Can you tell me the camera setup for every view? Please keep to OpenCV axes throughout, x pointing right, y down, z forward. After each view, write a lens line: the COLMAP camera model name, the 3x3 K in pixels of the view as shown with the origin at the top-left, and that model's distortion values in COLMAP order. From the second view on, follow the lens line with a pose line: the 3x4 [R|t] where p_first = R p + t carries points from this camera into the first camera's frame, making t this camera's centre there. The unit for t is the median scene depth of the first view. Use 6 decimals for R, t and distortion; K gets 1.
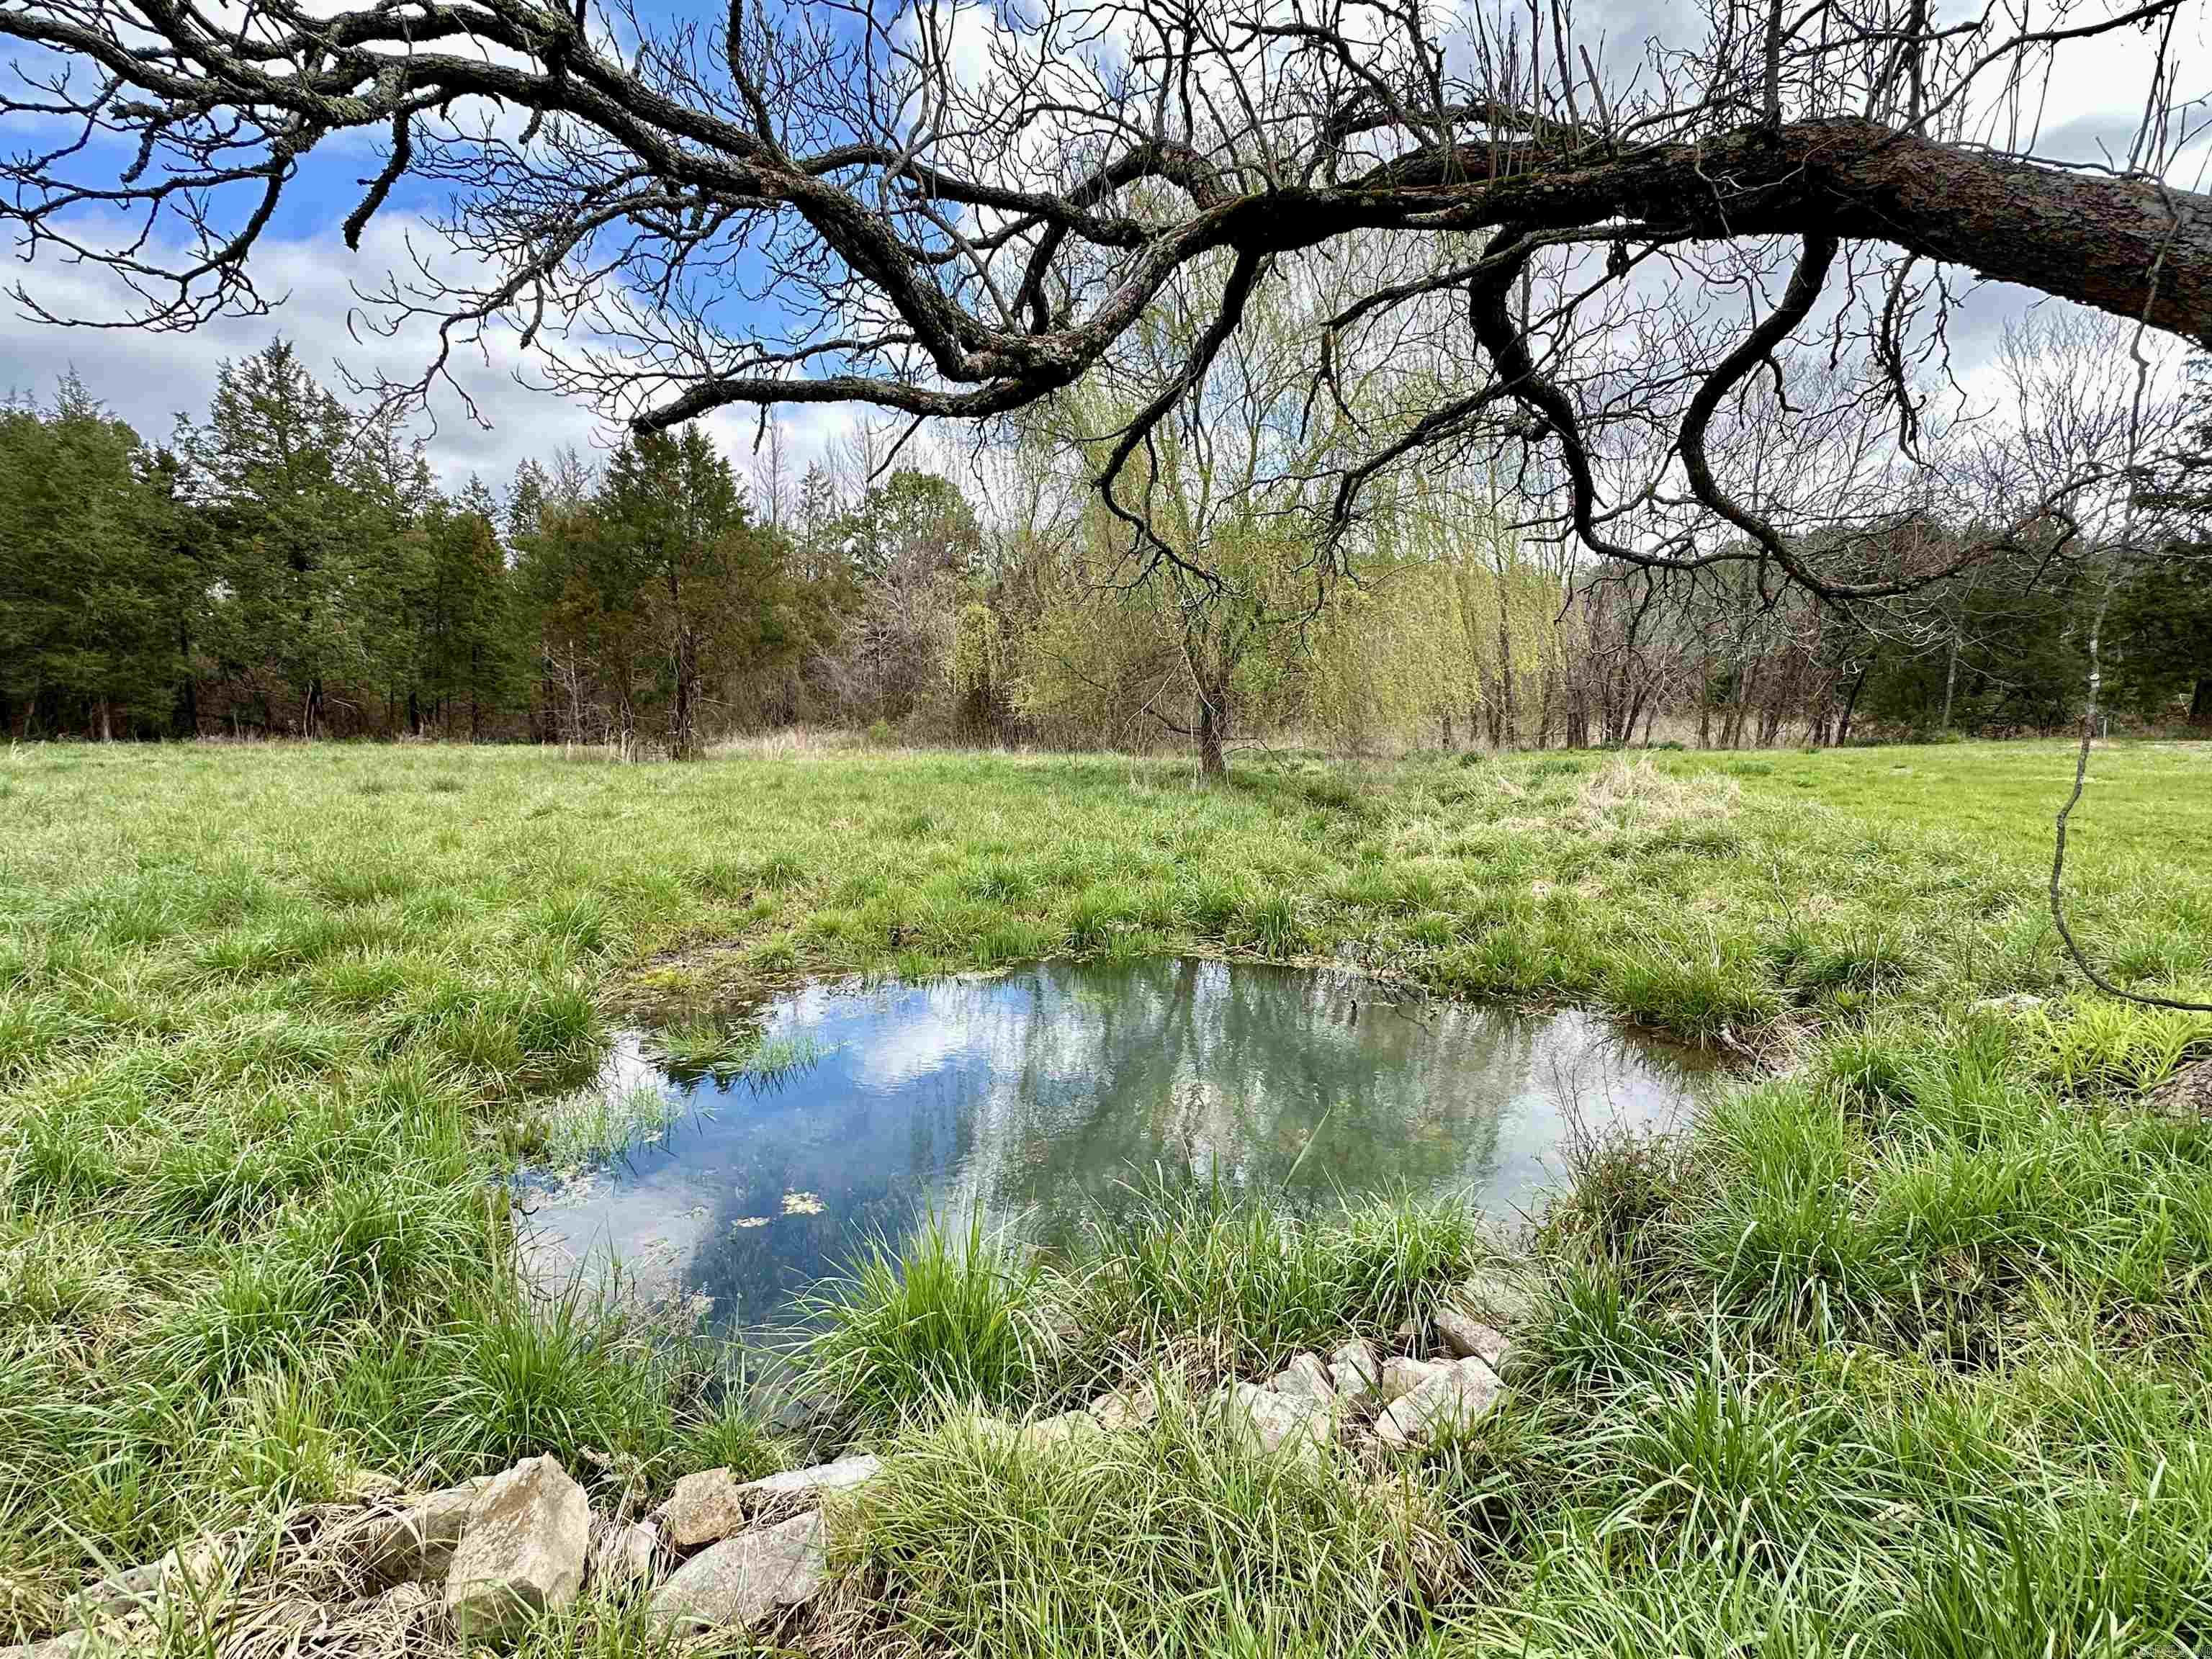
lens RADIAL K [[1019.4, 0, 1095.1], [0, 1019.4, 834.8], [0, 0, 1]] dist [-0.002316, -0.000506]
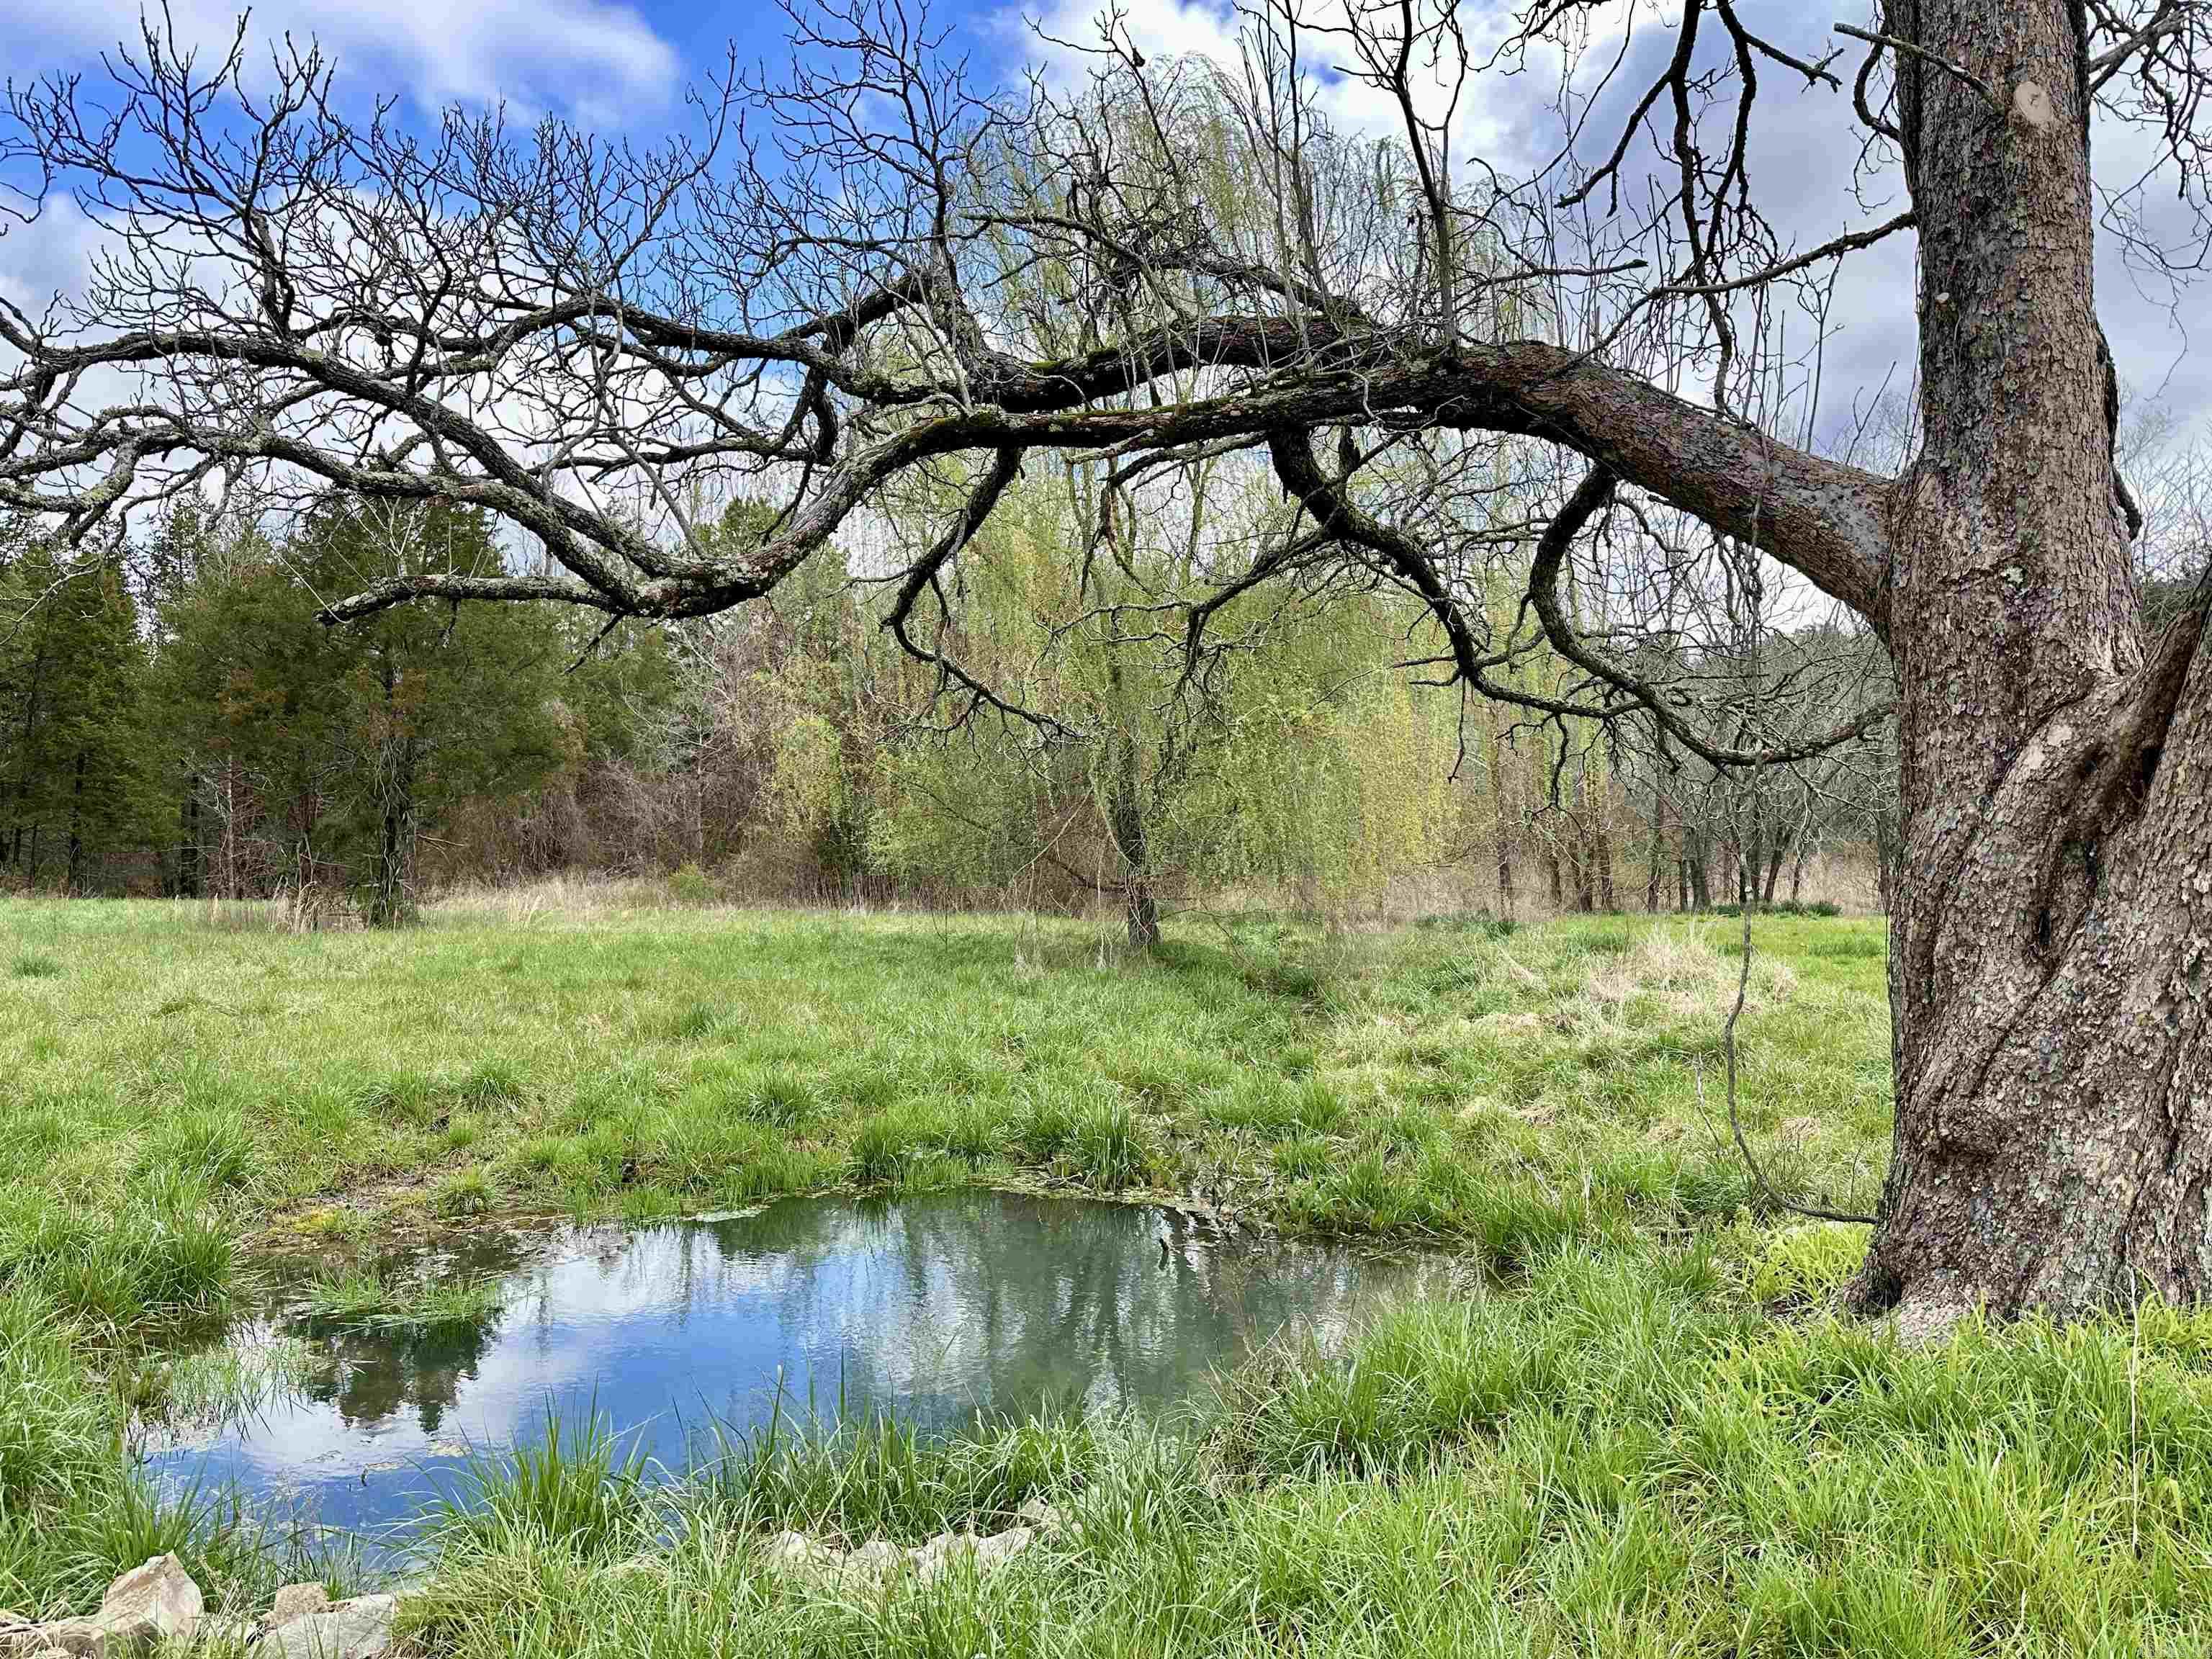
lens RADIAL K [[1566.2, 0, 1097.4], [0, 1566.2, 819.2], [0, 0, 1]] dist [0.116029, -0.159285]
pose [[0.999557, 0.004689, 0.029394, 0.047895], [-0.000742, 0.991133, -0.132870, -0.002119], [-0.029757, 0.132789, 0.990698, -0.098092]]
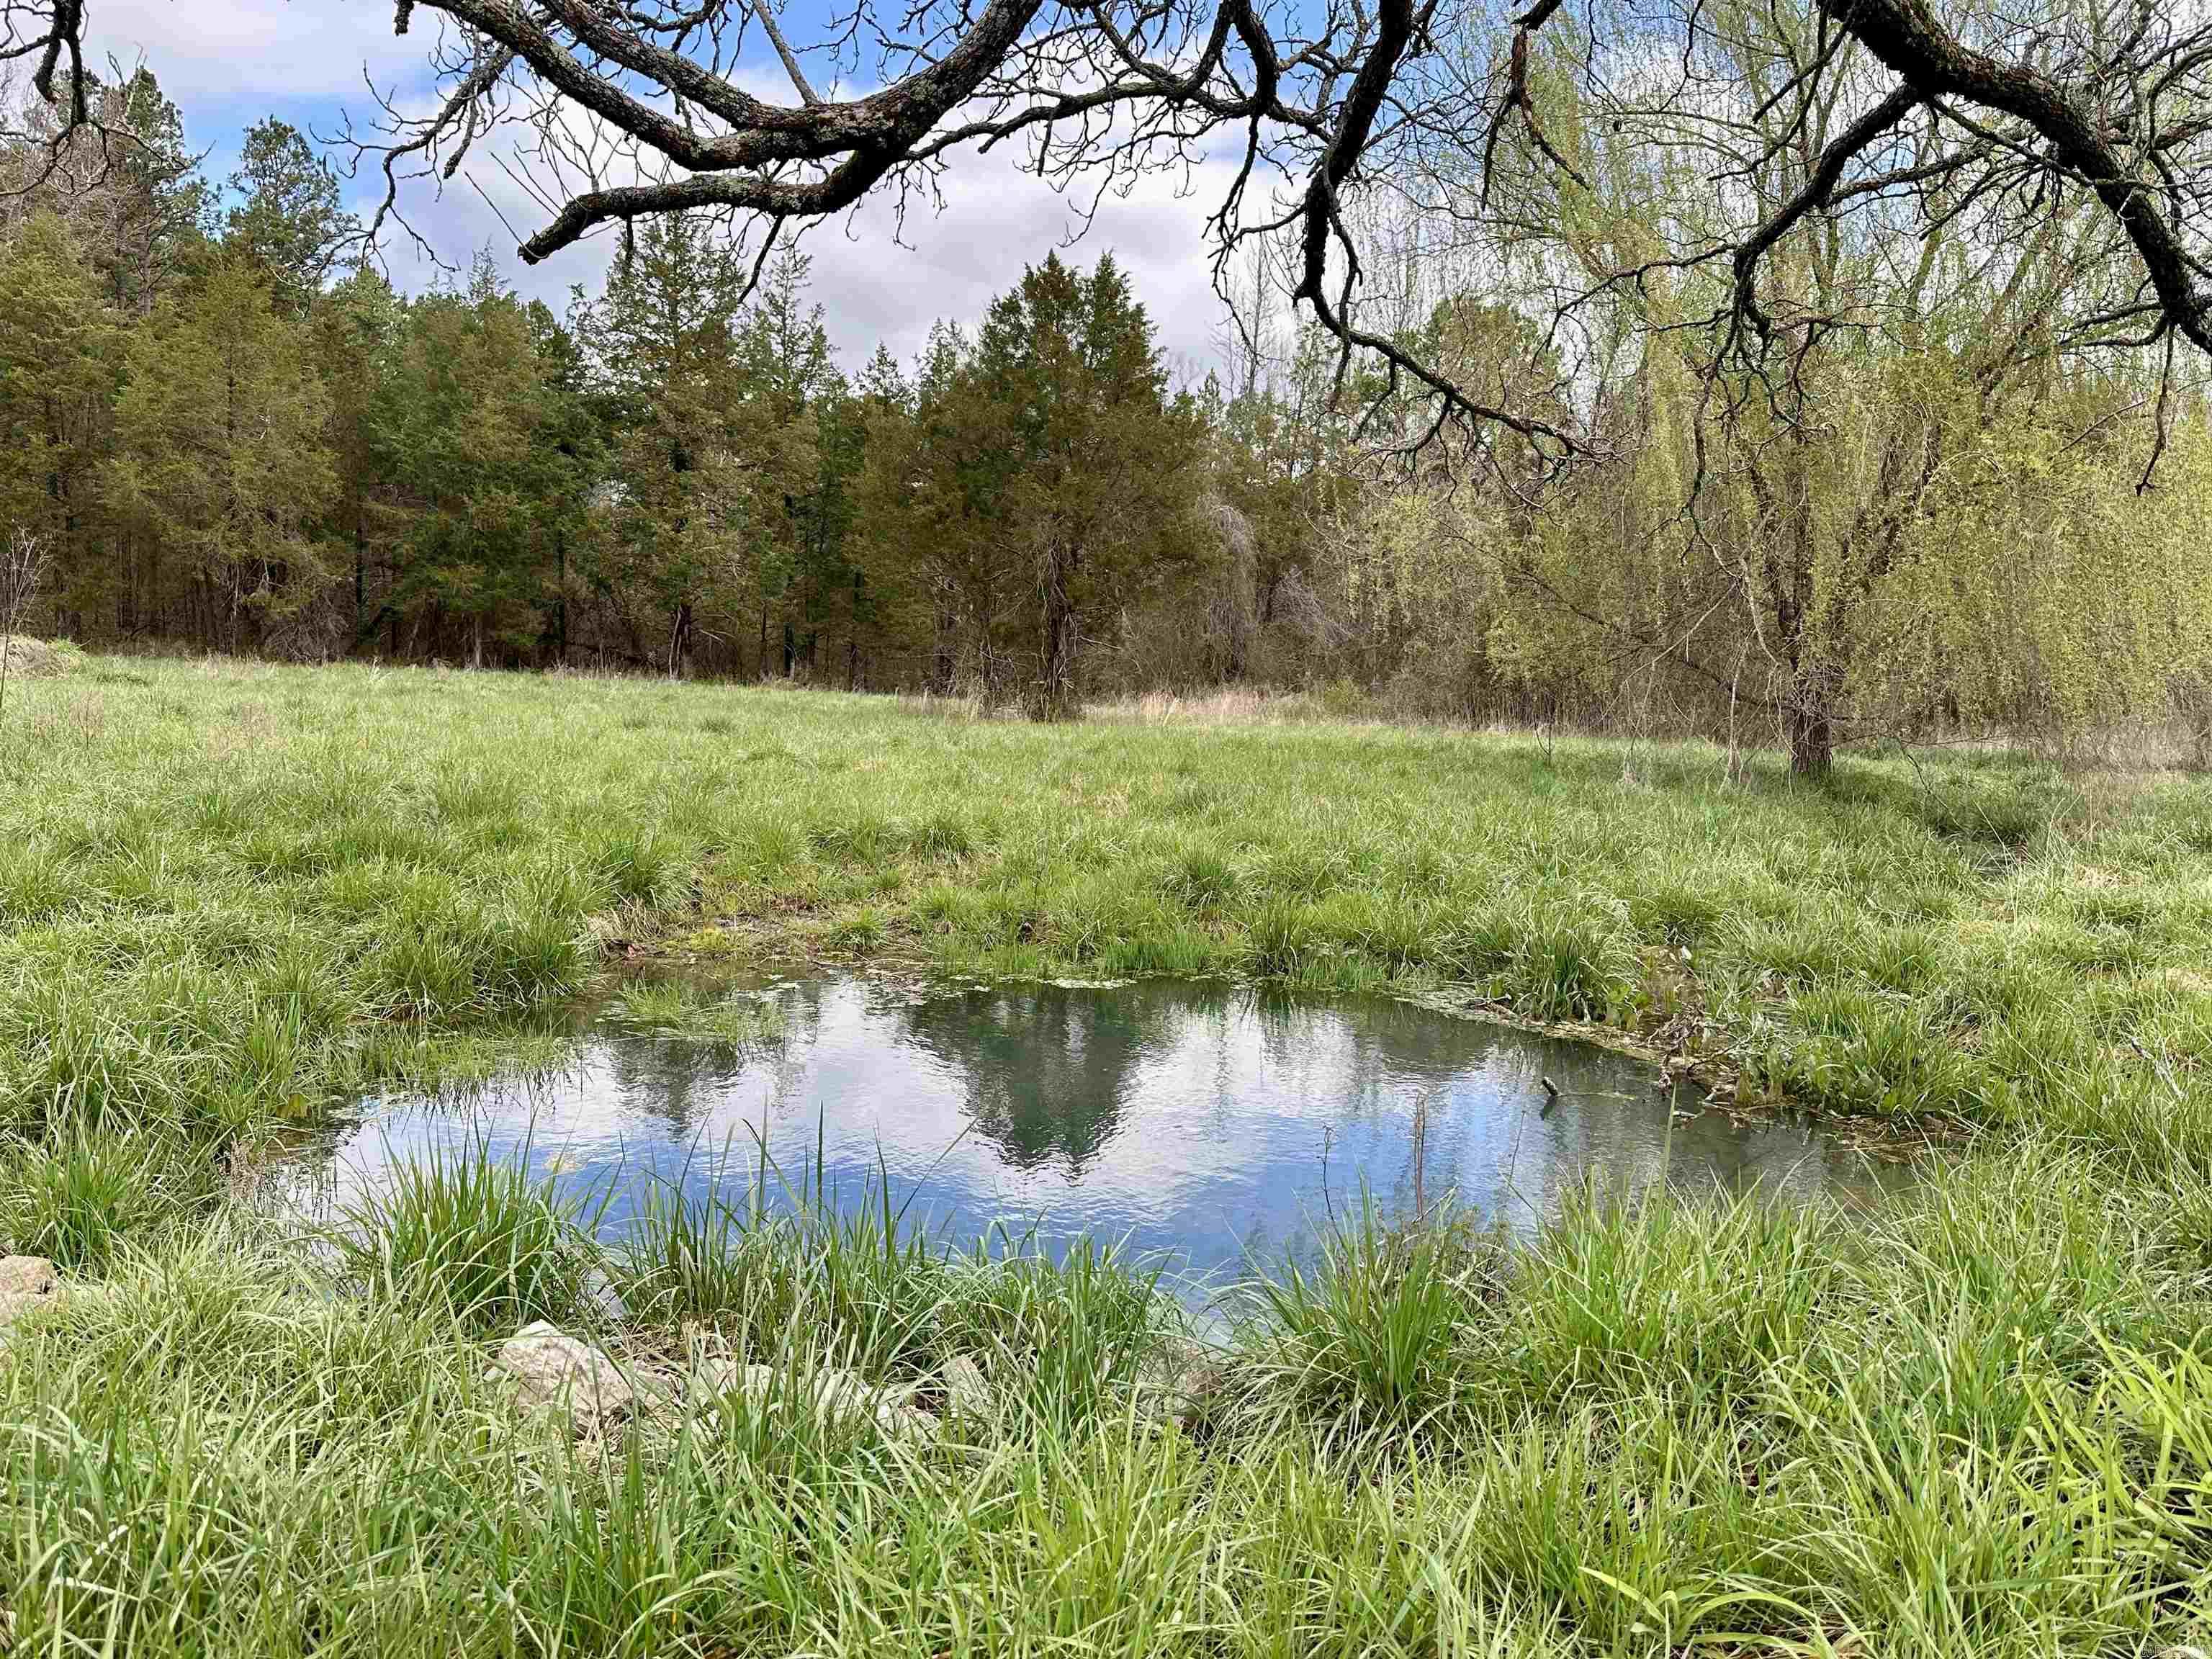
lens RADIAL K [[1566.2, 0, 1097.4], [0, 1566.2, 819.2], [0, 0, 1]] dist [0.116029, -0.159285]
pose [[0.906029, 0.072565, -0.416947, 0.118523], [-0.085896, 0.996216, -0.013273, 0.011480], [0.414406, 0.047840, 0.908834, -0.004429]]
